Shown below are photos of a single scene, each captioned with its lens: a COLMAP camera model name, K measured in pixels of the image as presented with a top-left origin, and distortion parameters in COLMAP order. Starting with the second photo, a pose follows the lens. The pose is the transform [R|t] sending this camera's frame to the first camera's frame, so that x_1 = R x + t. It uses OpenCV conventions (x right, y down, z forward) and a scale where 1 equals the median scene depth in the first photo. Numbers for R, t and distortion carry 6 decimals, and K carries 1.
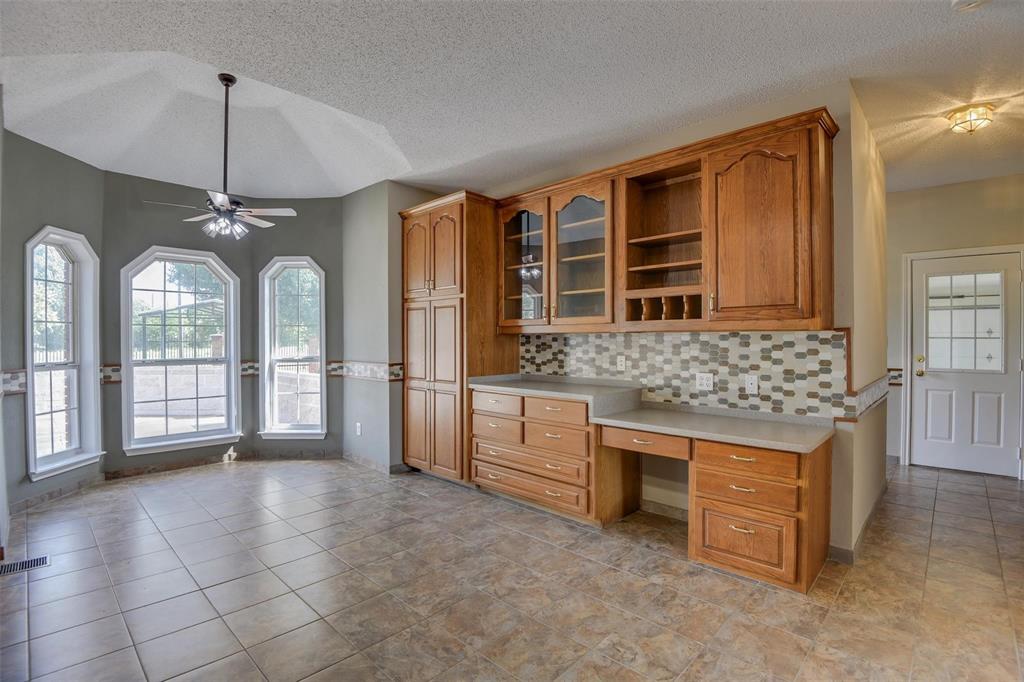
lens RADIAL K [[478.3, 0, 512.0], [0, 478.3, 341.0], [0, 0, 1]] dist [-0.000312, -0.000287]
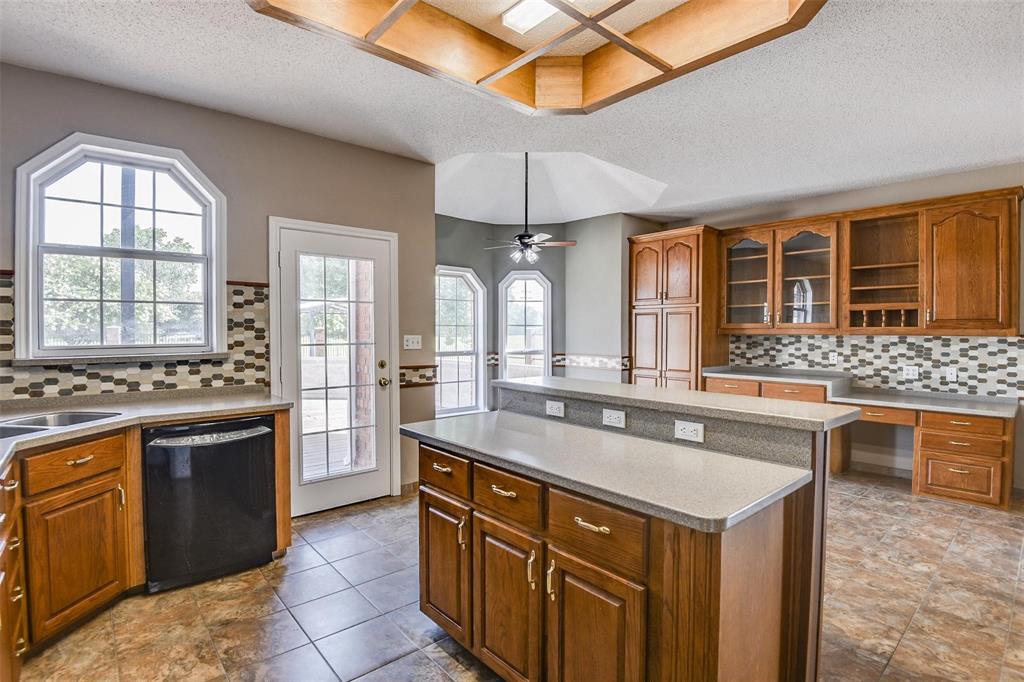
lens RADIAL K [[496.6, 0, 512.6], [0, 496.6, 338.7], [0, 0, 1]] dist [-0.029371, -0.001056]
pose [[0.995922, 0.007337, -0.089922, -0.594158], [-0.006421, 0.999925, 0.010472, -0.017282], [0.089992, -0.009852, 0.995894, -0.472452]]
